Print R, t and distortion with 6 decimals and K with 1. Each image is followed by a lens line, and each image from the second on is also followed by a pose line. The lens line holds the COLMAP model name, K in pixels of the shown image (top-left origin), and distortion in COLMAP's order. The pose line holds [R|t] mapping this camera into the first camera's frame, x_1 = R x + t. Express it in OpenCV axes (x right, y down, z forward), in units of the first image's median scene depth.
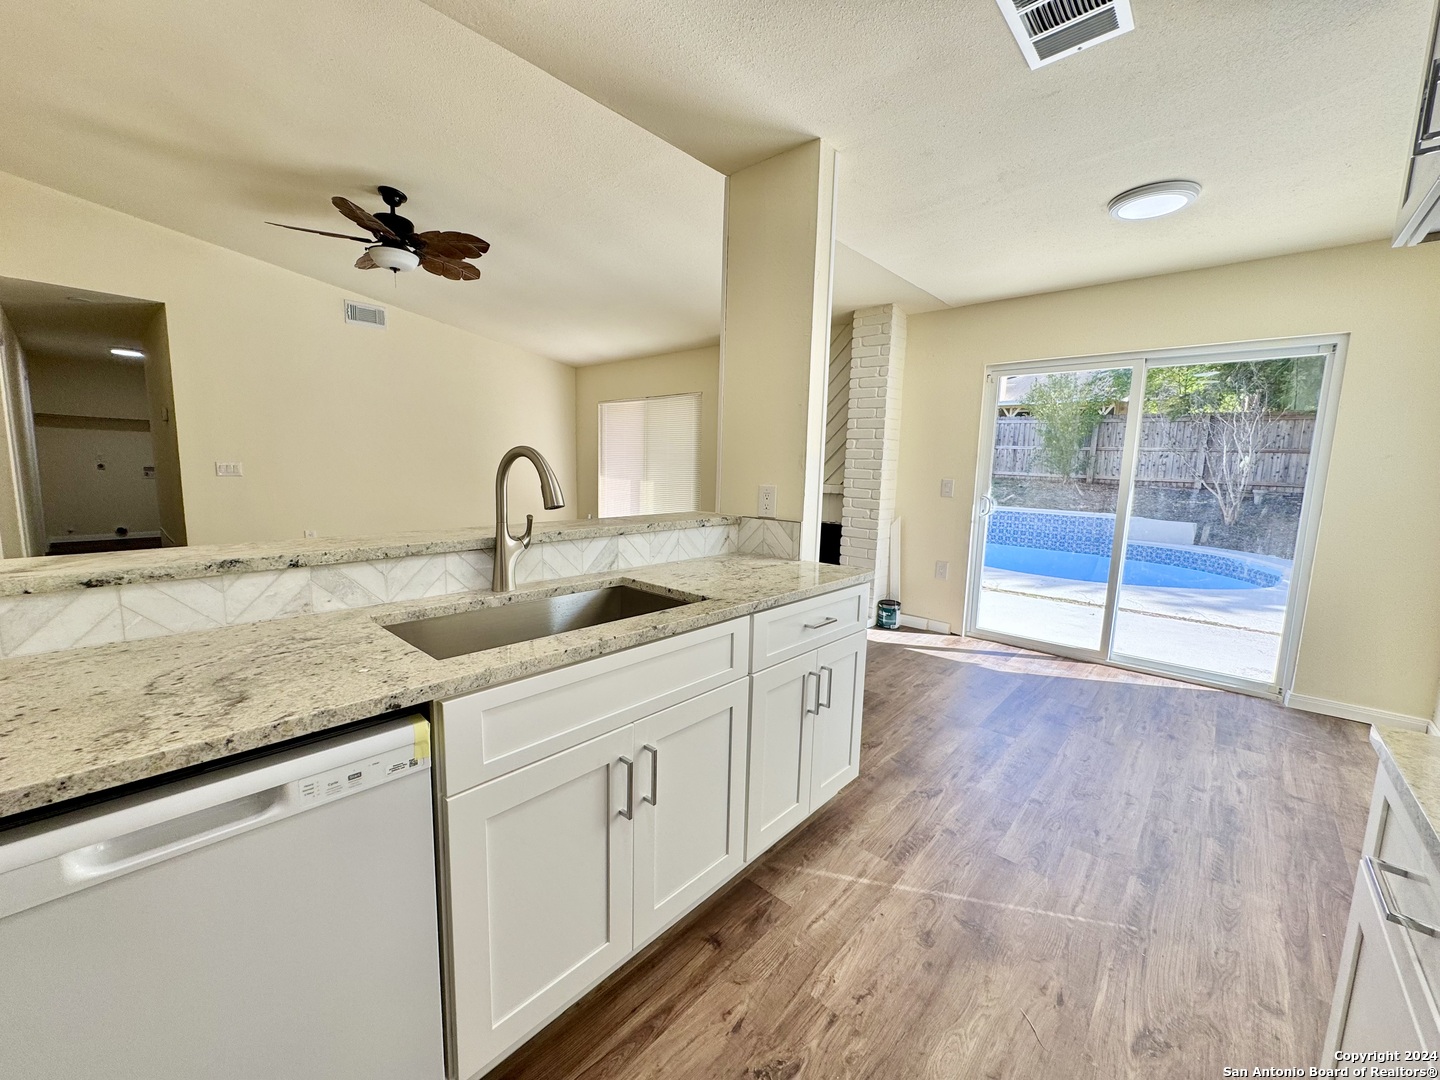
lens RADIAL K [[572.3, 0, 720.0], [0, 572.3, 541.6], [0, 0, 1]] dist [-0.002974, 0.000627]
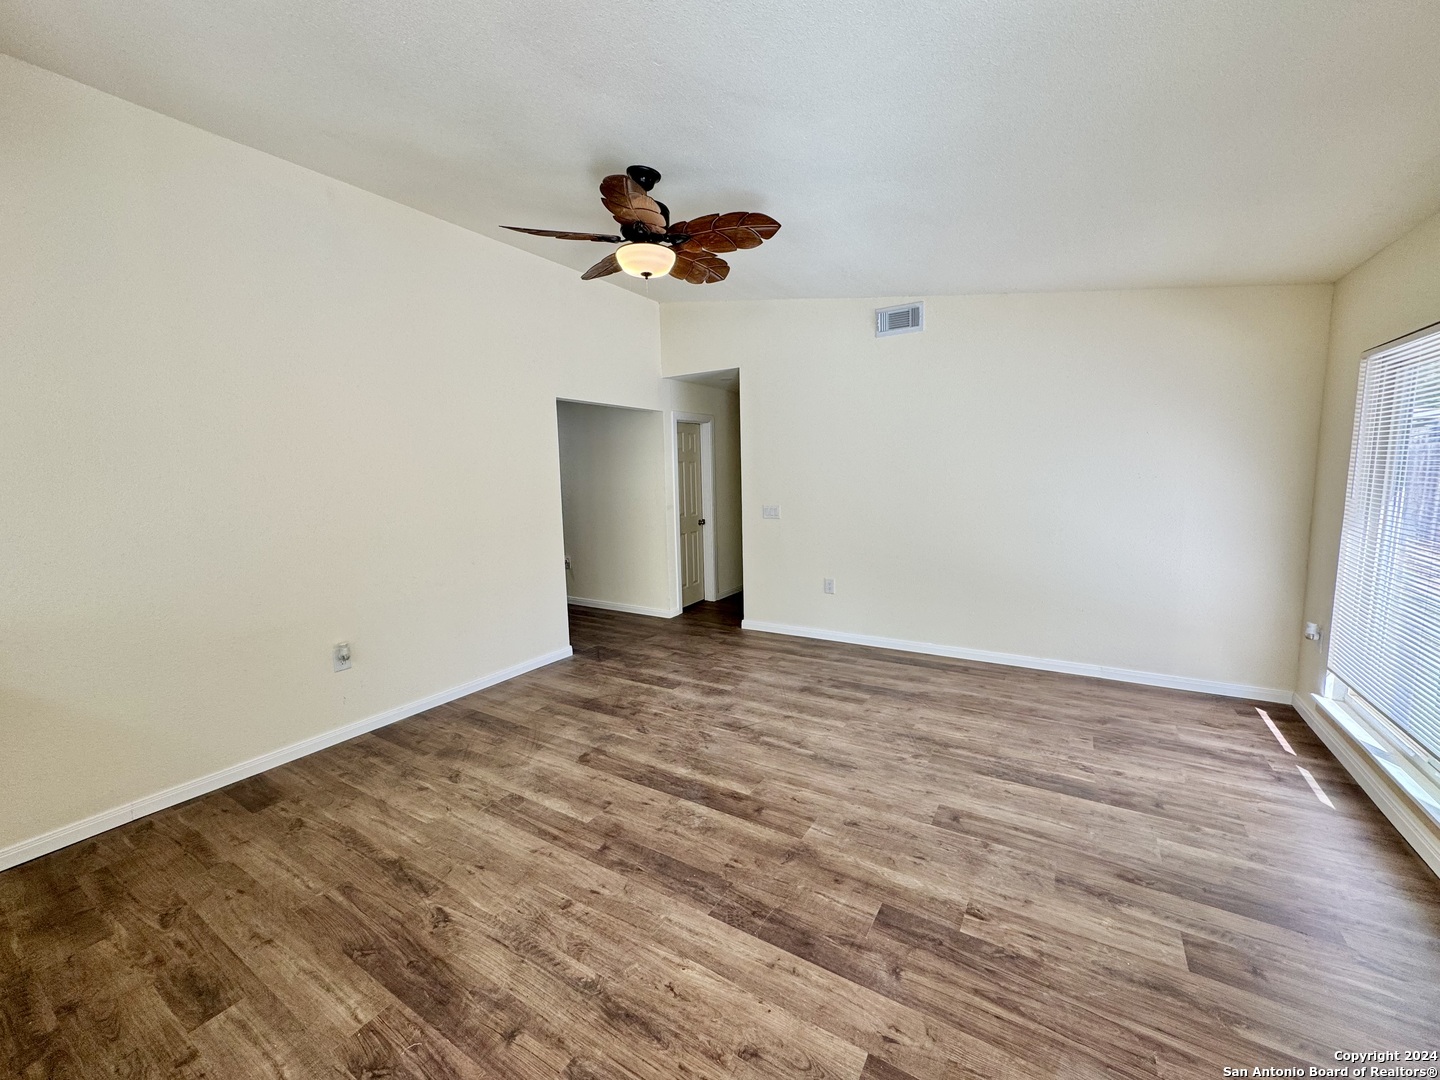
lens RADIAL K [[572.3, 0, 720.0], [0, 572.3, 541.1], [0, 0, 1]] dist [-0.002974, 0.000627]
pose [[0.172116, 0.089179, -0.981032, 0.338358], [-0.102322, 0.992125, 0.072235, -0.295147], [0.979748, 0.087948, 0.179886, 1.521400]]
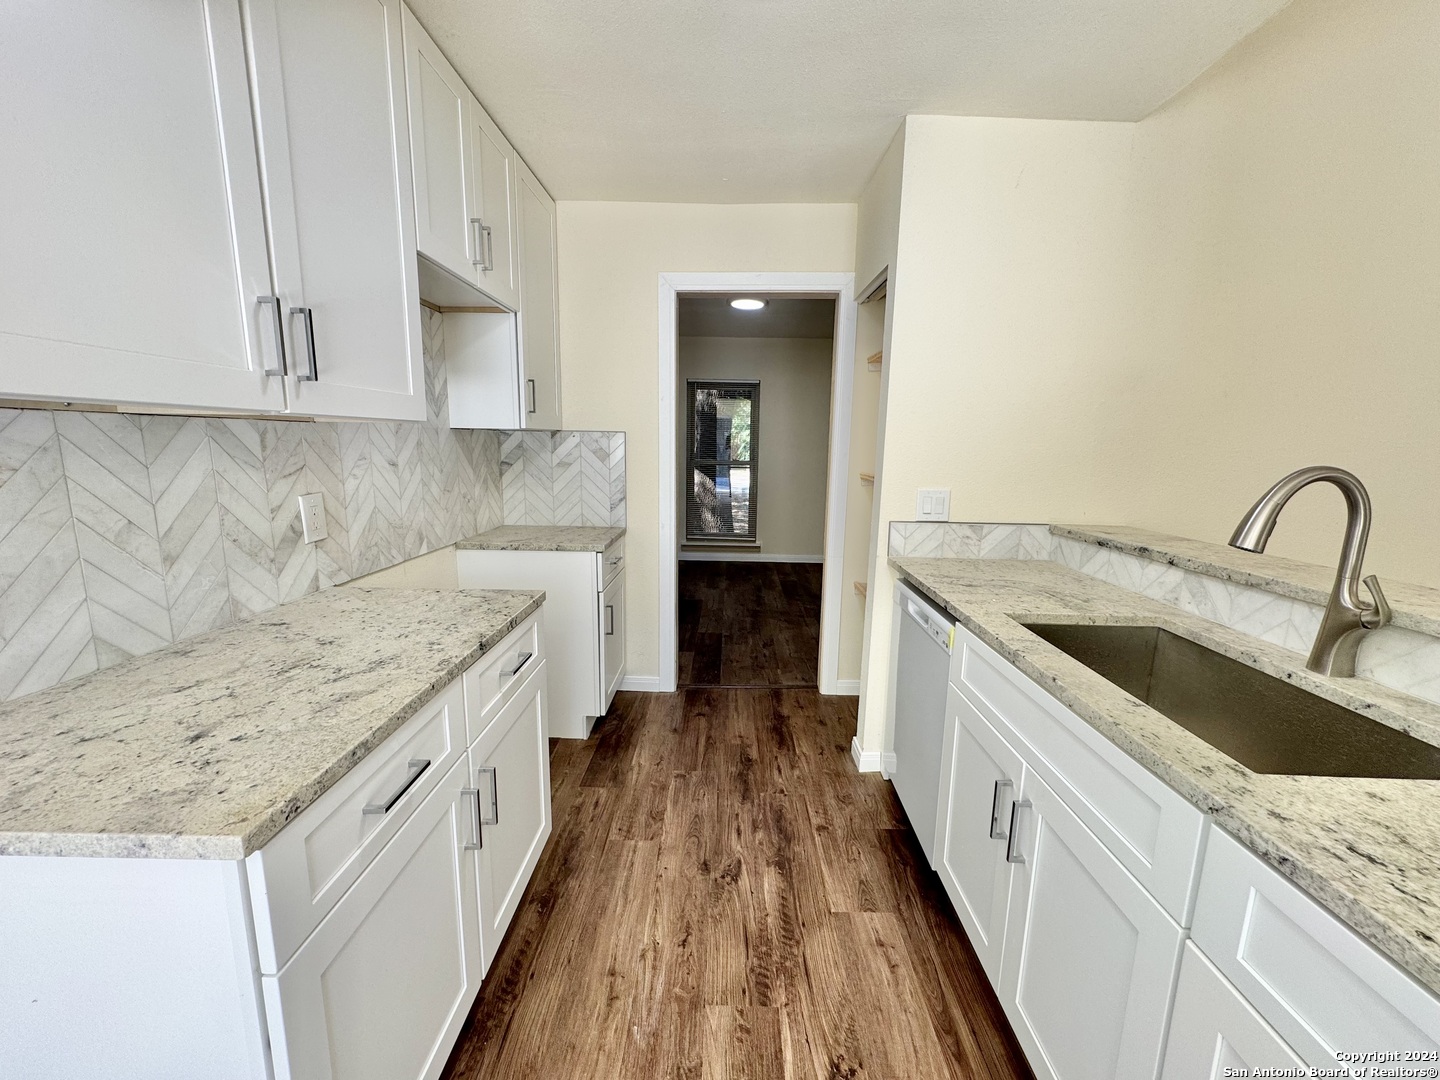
lens RADIAL K [[572.3, 0, 719.8], [0, 572.3, 541.5], [0, 0, 1]] dist [-0.002974, 0.000627]
pose [[-0.754069, 0.074919, -0.652508, 0.428691], [-0.122994, 0.959791, 0.252337, -0.105517], [0.645176, 0.270534, -0.714534, 0.672807]]
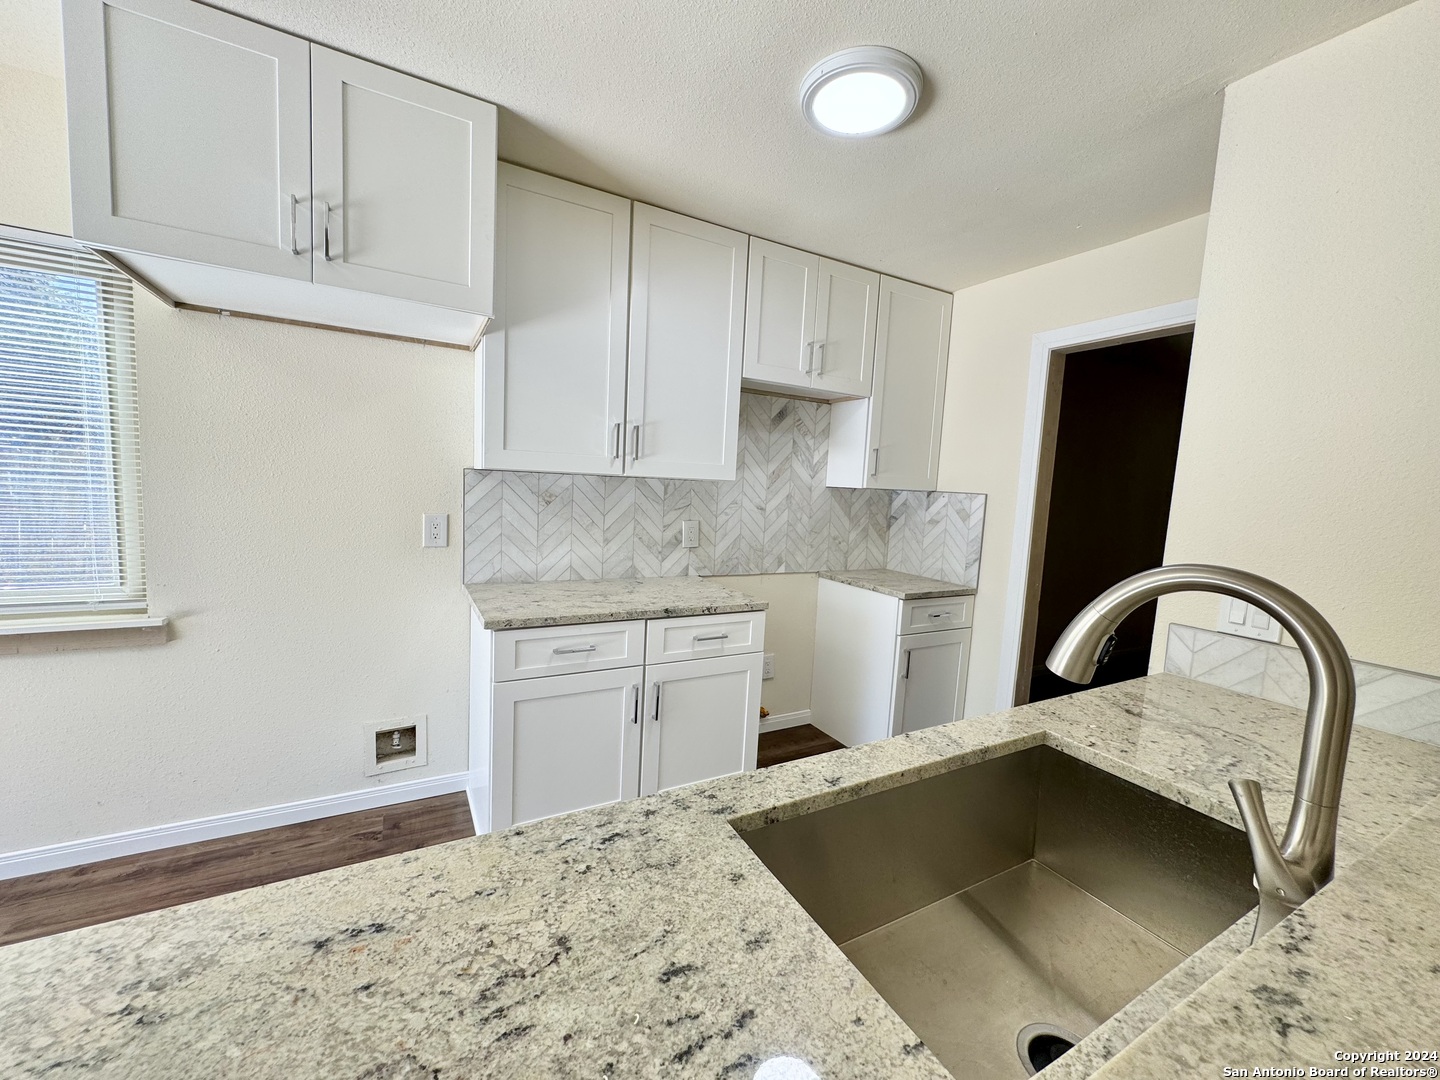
lens RADIAL K [[572.3, 0, 721.2], [0, 572.3, 540.1], [0, 0, 1]] dist [-0.002974, 0.000627]
pose [[-0.942558, -0.106628, 0.316569, -0.092677], [-0.031116, 0.971592, 0.234608, -0.172333], [-0.332591, 0.211281, -0.919099, 0.949583]]
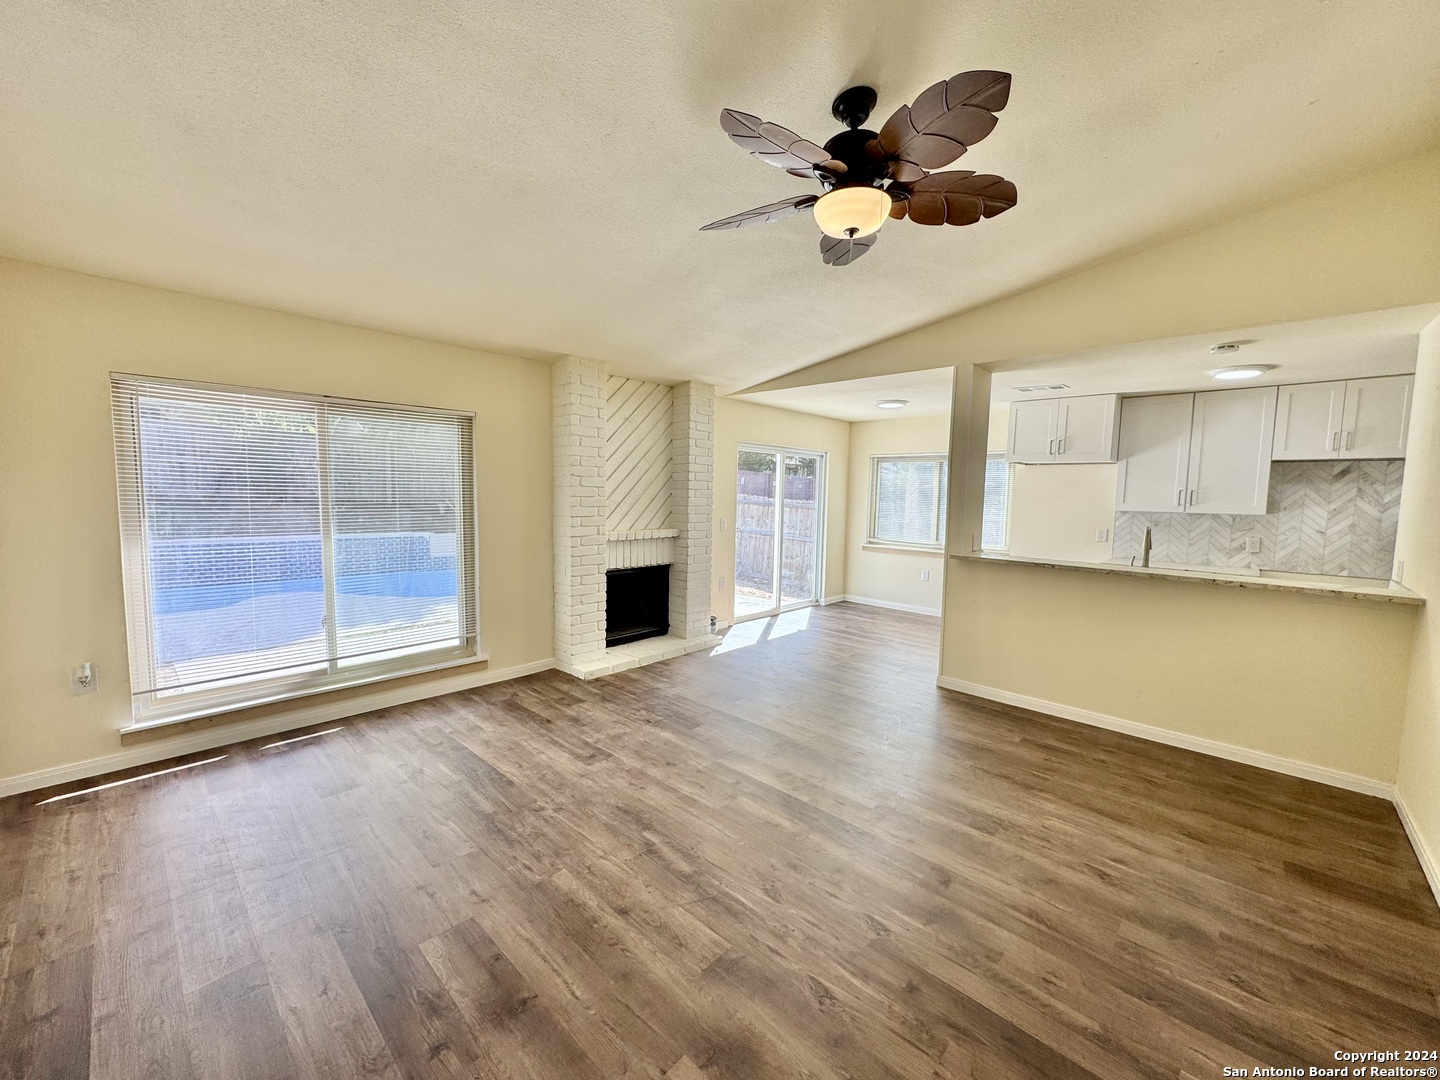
lens RADIAL K [[572.3, 0, 718.0], [0, 572.3, 539.6], [0, 0, 1]] dist [-0.002974, 0.000627]
pose [[0.028988, -0.106267, 0.993915, -1.827578], [0.115873, 0.987987, 0.102253, -0.371164], [-0.992841, 0.112204, 0.040954, 1.763169]]
